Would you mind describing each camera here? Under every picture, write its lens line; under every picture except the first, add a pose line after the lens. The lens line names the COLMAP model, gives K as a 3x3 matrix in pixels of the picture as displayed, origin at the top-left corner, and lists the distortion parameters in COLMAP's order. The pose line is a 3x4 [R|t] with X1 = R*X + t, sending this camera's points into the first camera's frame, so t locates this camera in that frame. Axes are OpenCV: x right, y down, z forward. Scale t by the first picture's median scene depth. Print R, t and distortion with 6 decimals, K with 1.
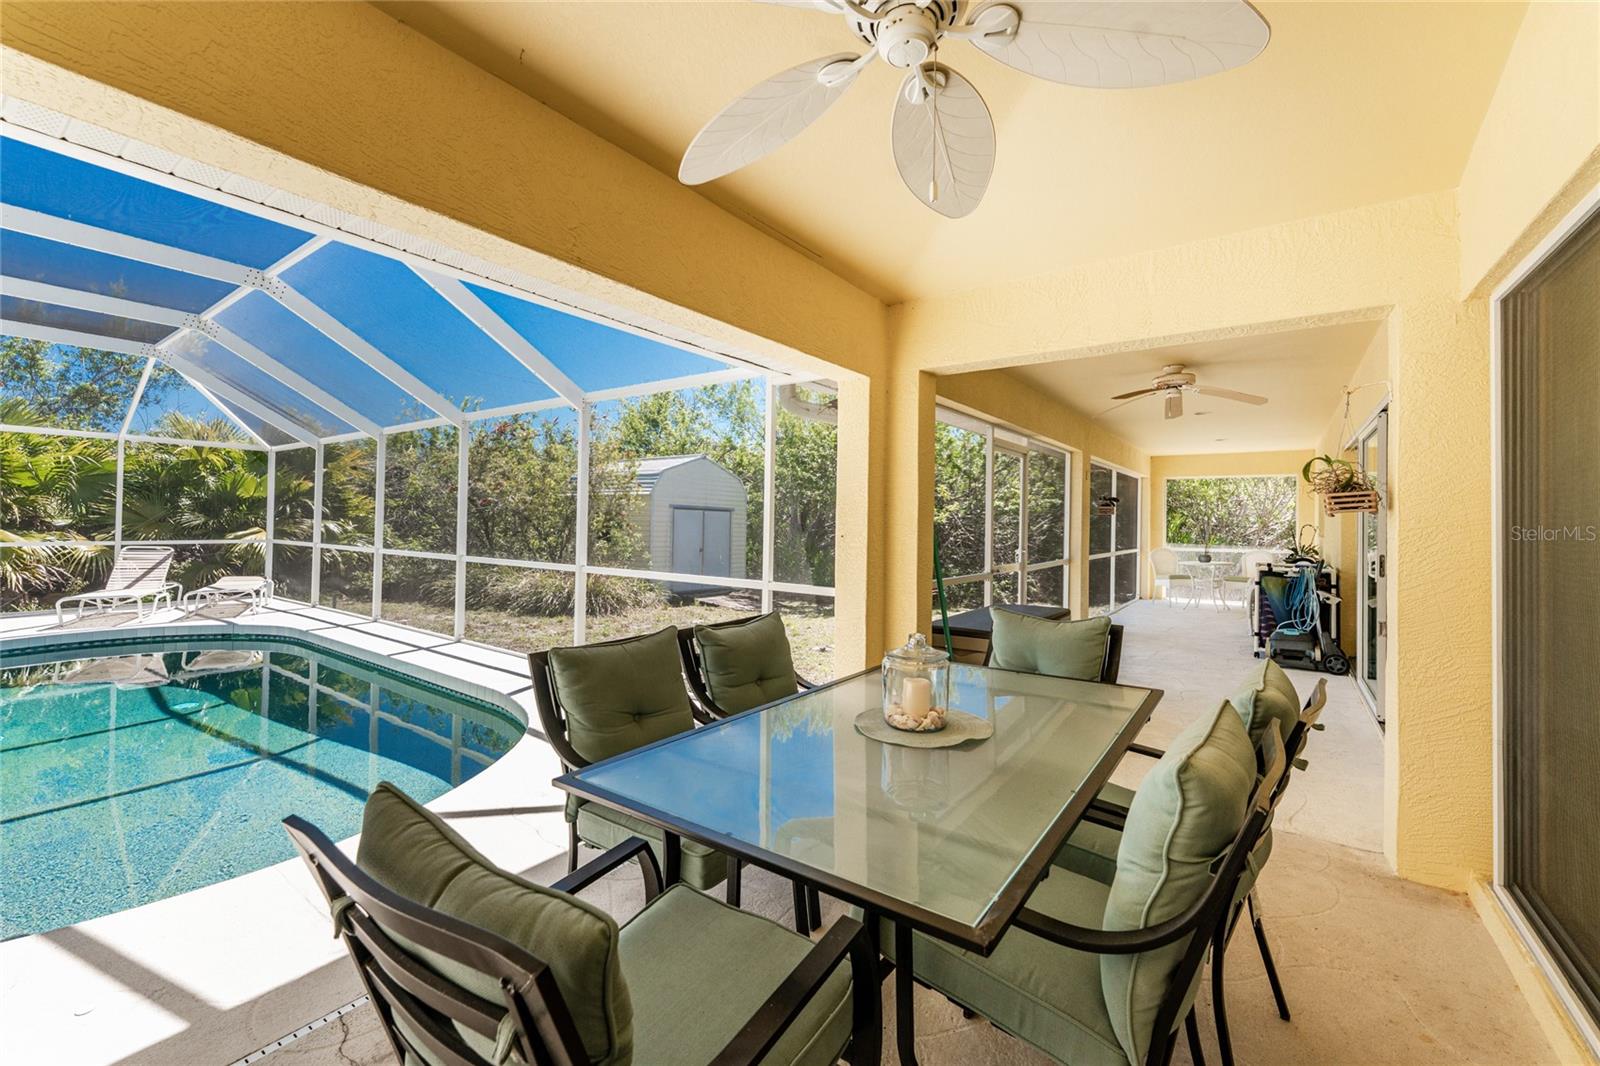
lens RADIAL K [[647.3, 0, 801.4], [0, 647.3, 512.9], [0, 0, 1]] dist [0.001387, 0.000468]
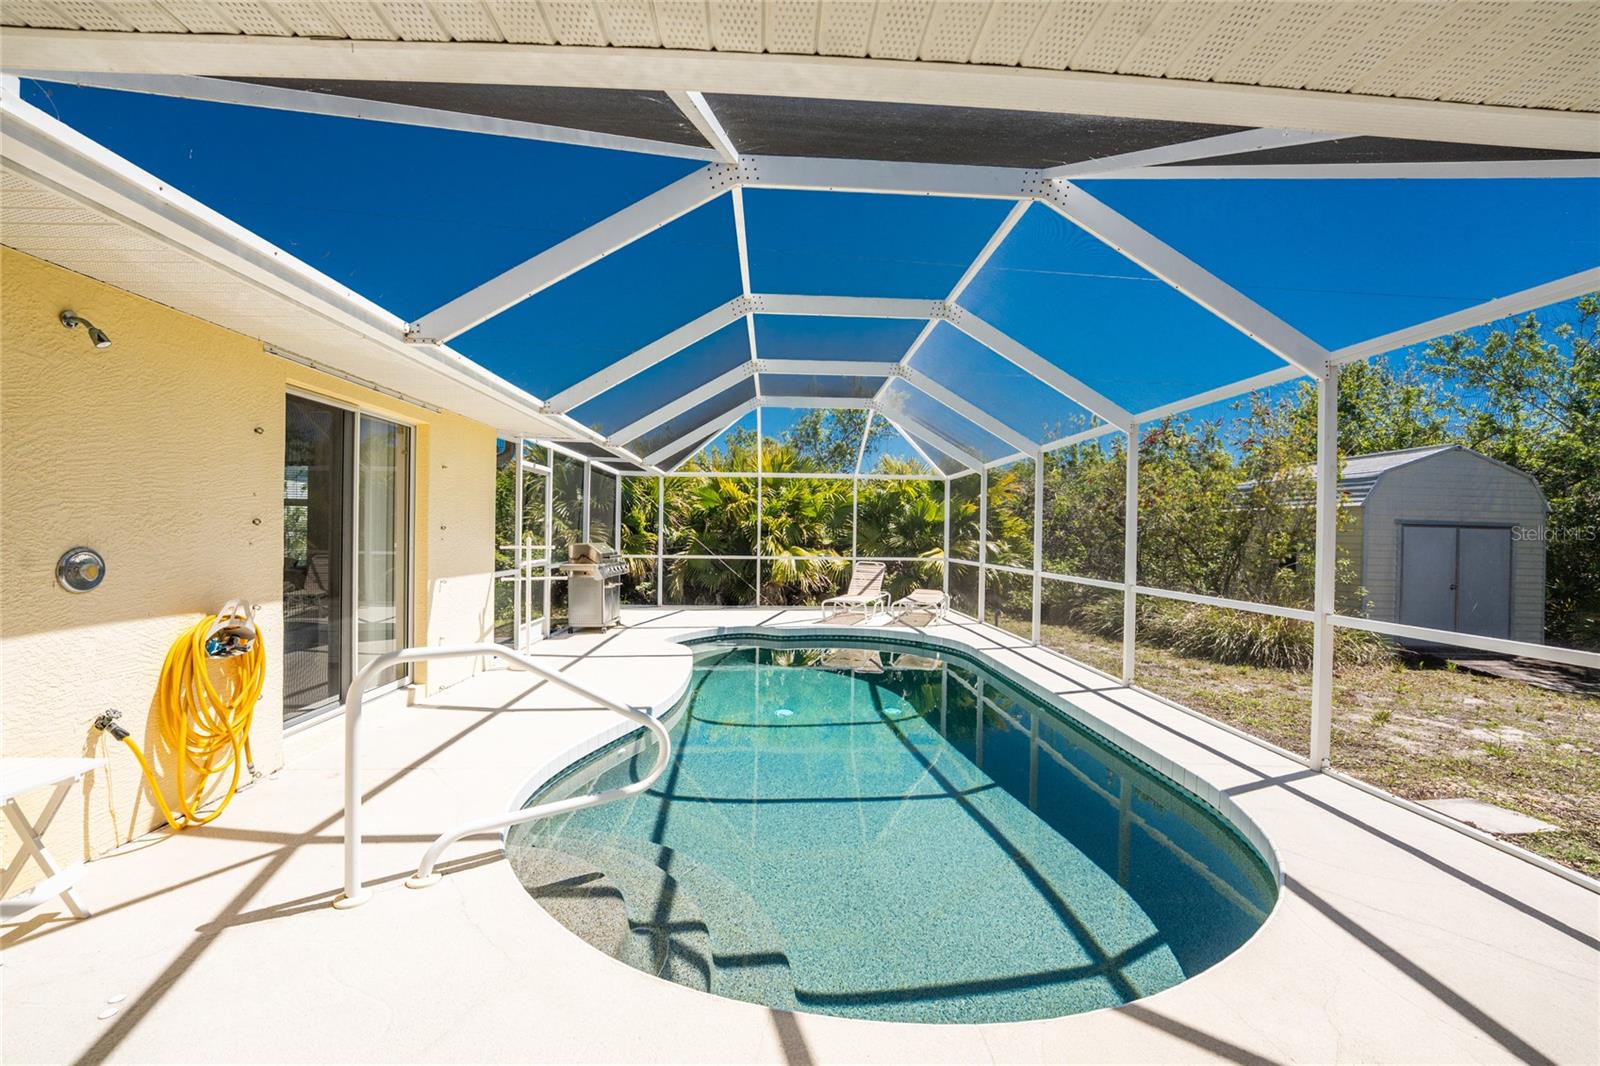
lens RADIAL K [[653.6, 0, 801.4], [0, 653.6, 538.5], [0, 0, 1]] dist [-0.025463, 0.000386]
pose [[0.622221, 0.000266, -0.782841, -0.098631], [0.007138, 0.999956, 0.006013, -0.002253], [0.782809, -0.009329, 0.622192, 0.106672]]
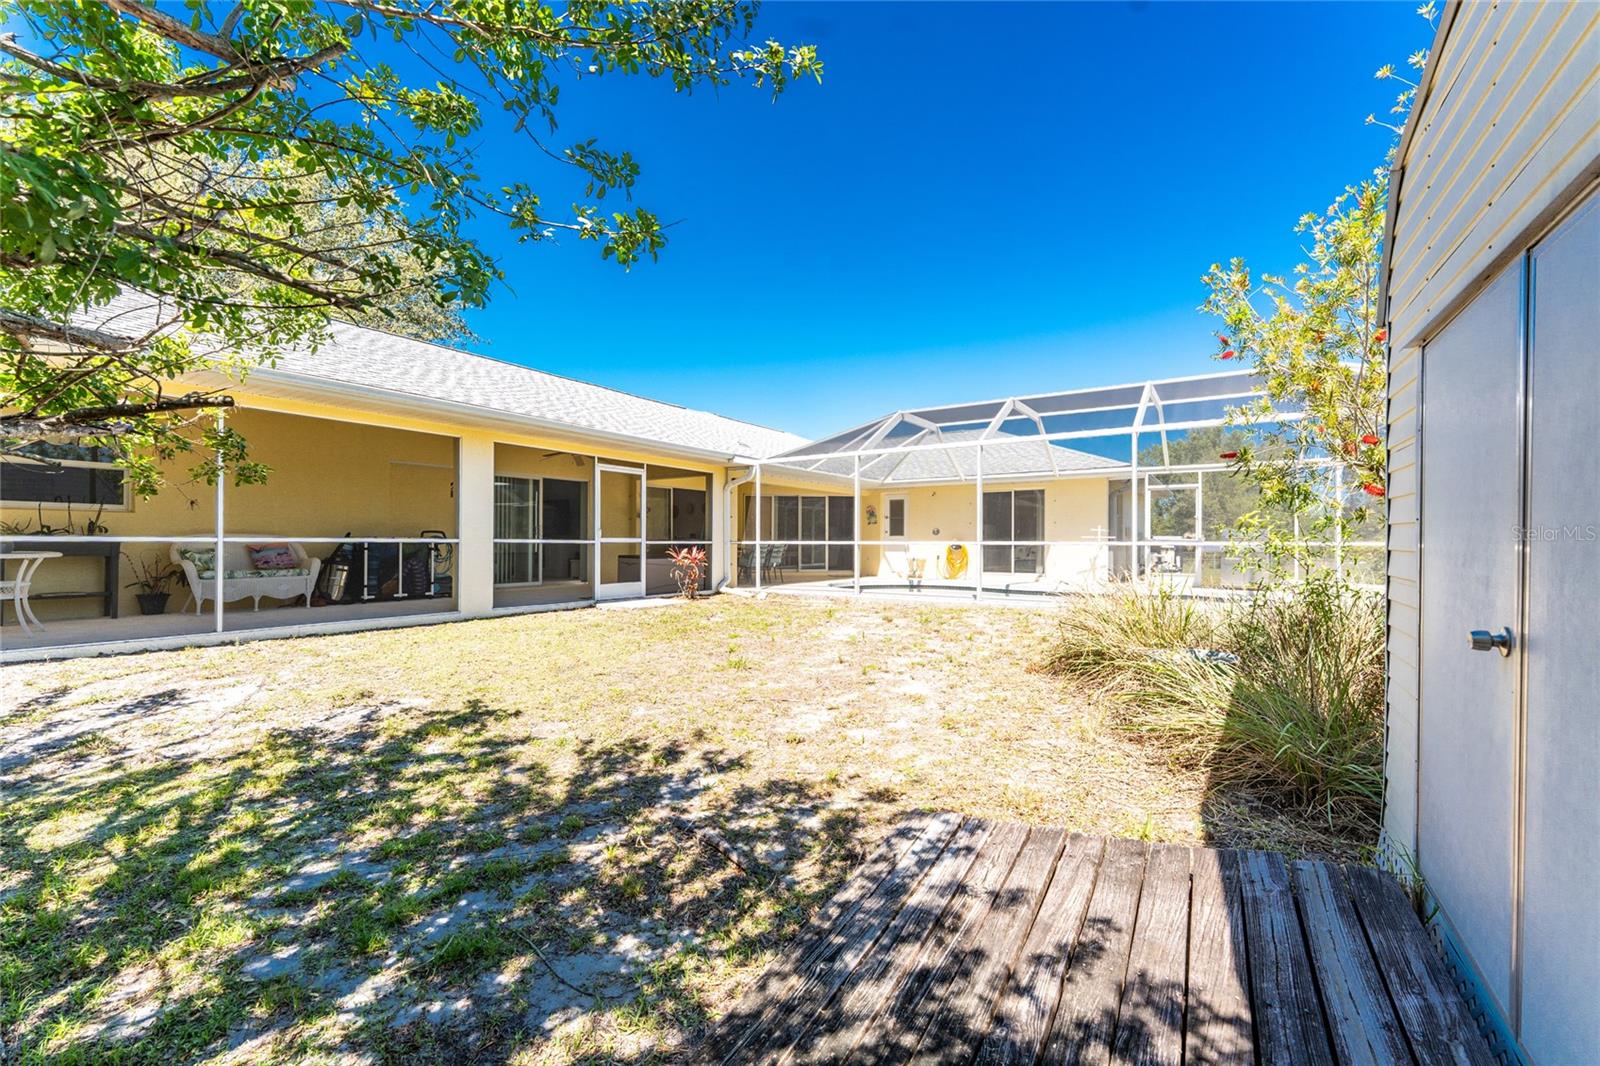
lens RADIAL K [[647.8, 0, 802.3], [0, 647.8, 529.9], [0, 0, 1]] dist [0.000546, 0.000000]
pose [[-0.998793, -0.015969, -0.046453, -0.048907], [-0.014416, 0.999332, -0.033583, 0.069910], [0.046958, -0.032873, -0.998356, 1.792074]]
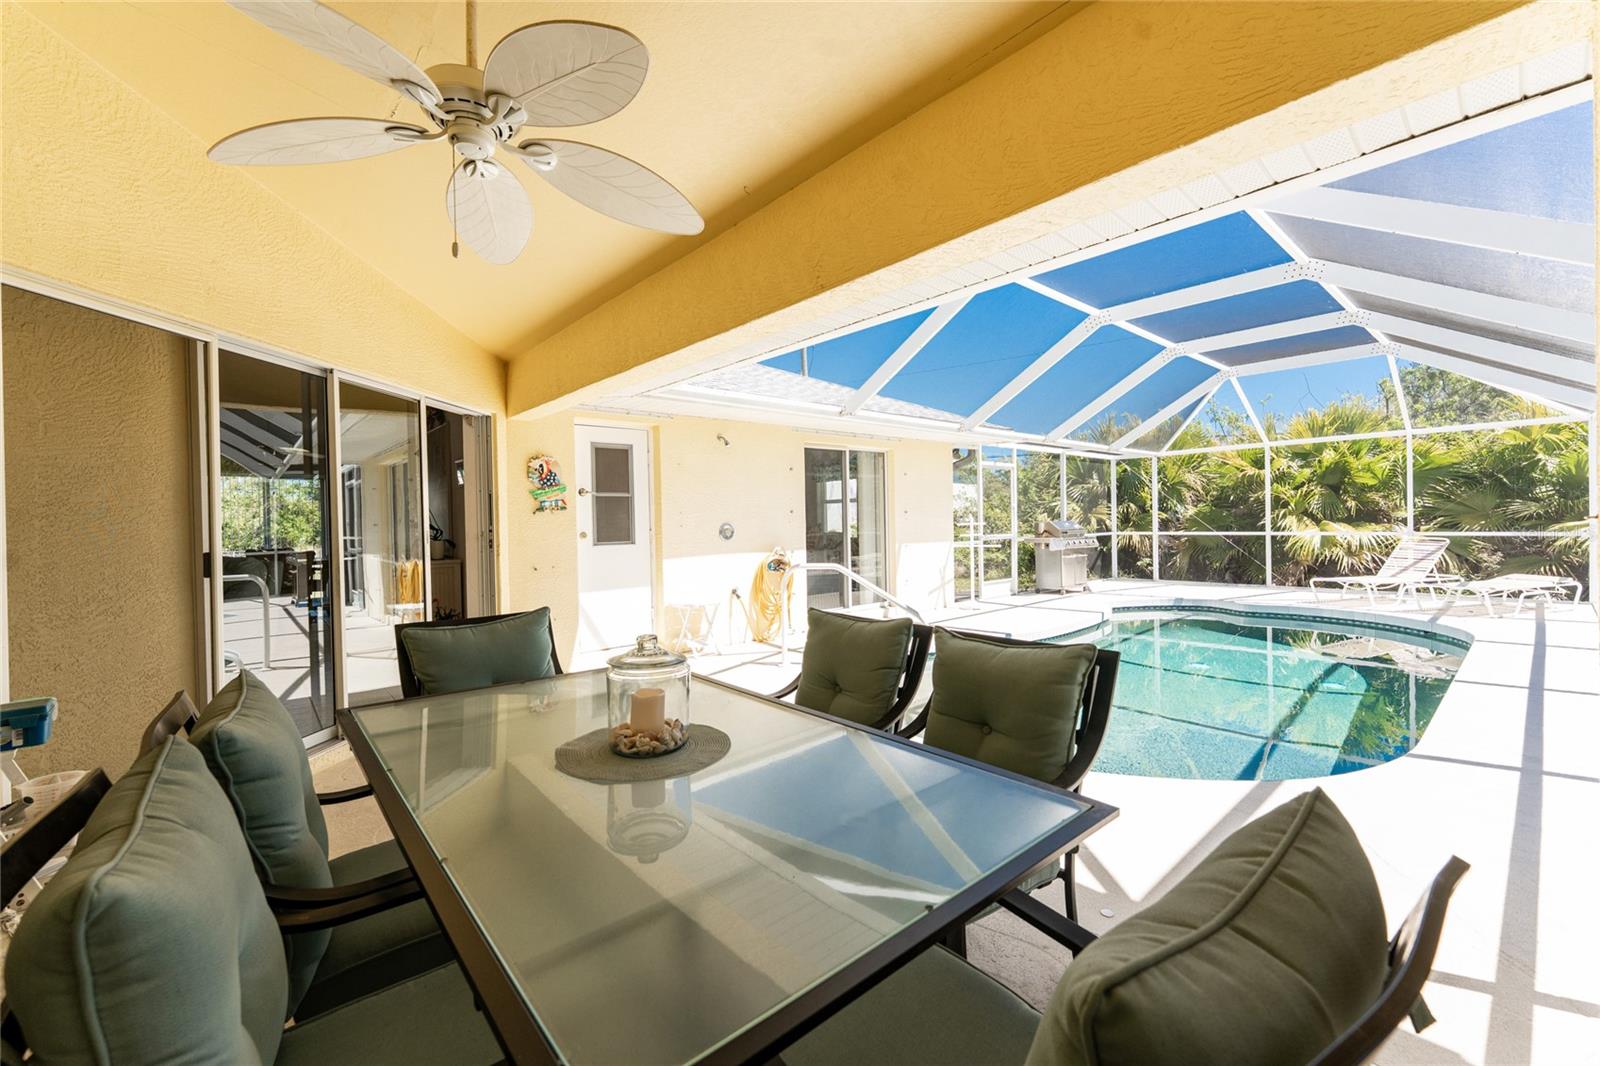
lens RADIAL K [[647.8, 0, 802.3], [0, 647.8, 529.9], [0, 0, 1]] dist [0.000546, 0.000000]
pose [[-0.225100, 0.005109, -0.974322, 0.188688], [0.030729, 0.999526, -0.001858, 0.012249], [0.973851, -0.030358, -0.225150, 0.280998]]
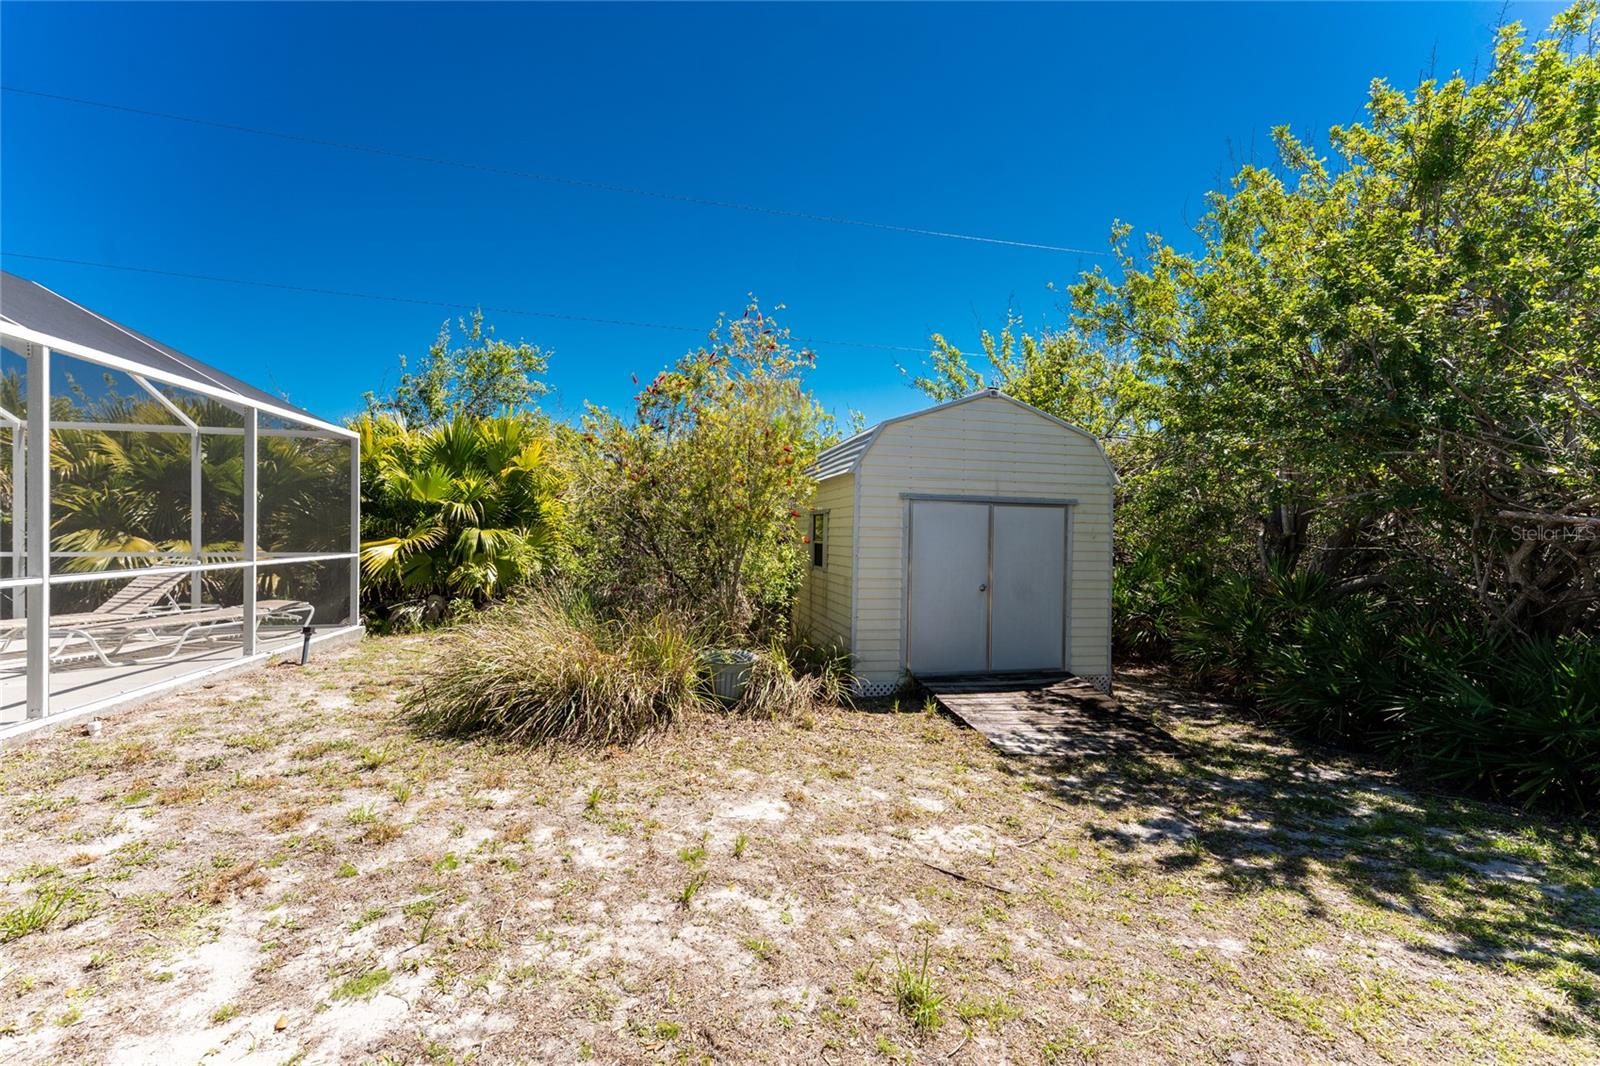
lens RADIAL K [[635.1, 0, 803.7], [0, 635.1, 535.6], [0, 0, 1]] dist [0.000275, 0.000131]
pose [[0.736968, -0.000884, -0.675928, 0.105993], [0.010075, 0.999902, 0.009677, 0.021752], [0.675853, -0.013941, 0.736905, 0.934195]]
